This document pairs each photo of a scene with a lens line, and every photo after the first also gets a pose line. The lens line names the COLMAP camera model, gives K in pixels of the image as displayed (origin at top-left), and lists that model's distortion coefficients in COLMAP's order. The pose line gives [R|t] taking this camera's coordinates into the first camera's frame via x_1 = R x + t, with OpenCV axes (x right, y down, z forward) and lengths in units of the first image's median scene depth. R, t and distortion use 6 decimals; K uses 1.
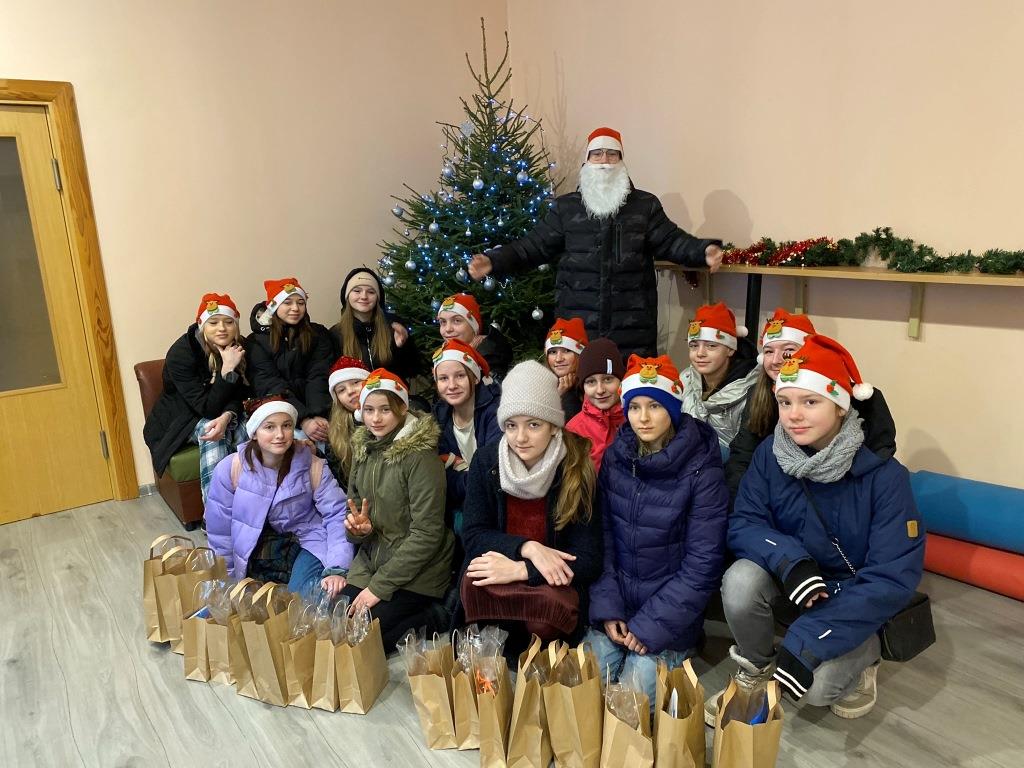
lens RADIAL K [[765.0, 0, 512.3], [0, 765.0, 397.0], [0, 0, 1]] dist [0.008162, -0.001009]
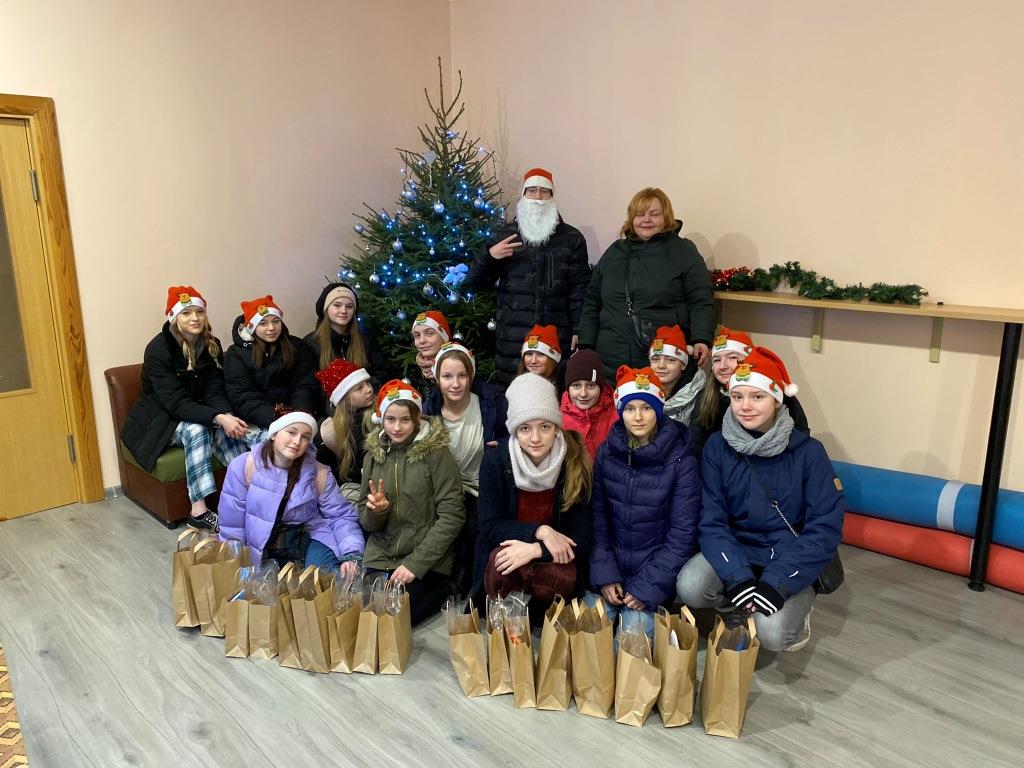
lens RADIAL K [[760.5, 0, 512.0], [0, 760.5, 384.0], [0, 0, 1]] dist [0.004510, 0.002991]
pose [[0.987128, -0.000837, 0.159933, -0.181815], [0.003895, 0.999816, -0.018808, -0.003605], [-0.159888, 0.019189, 0.986949, -0.150980]]
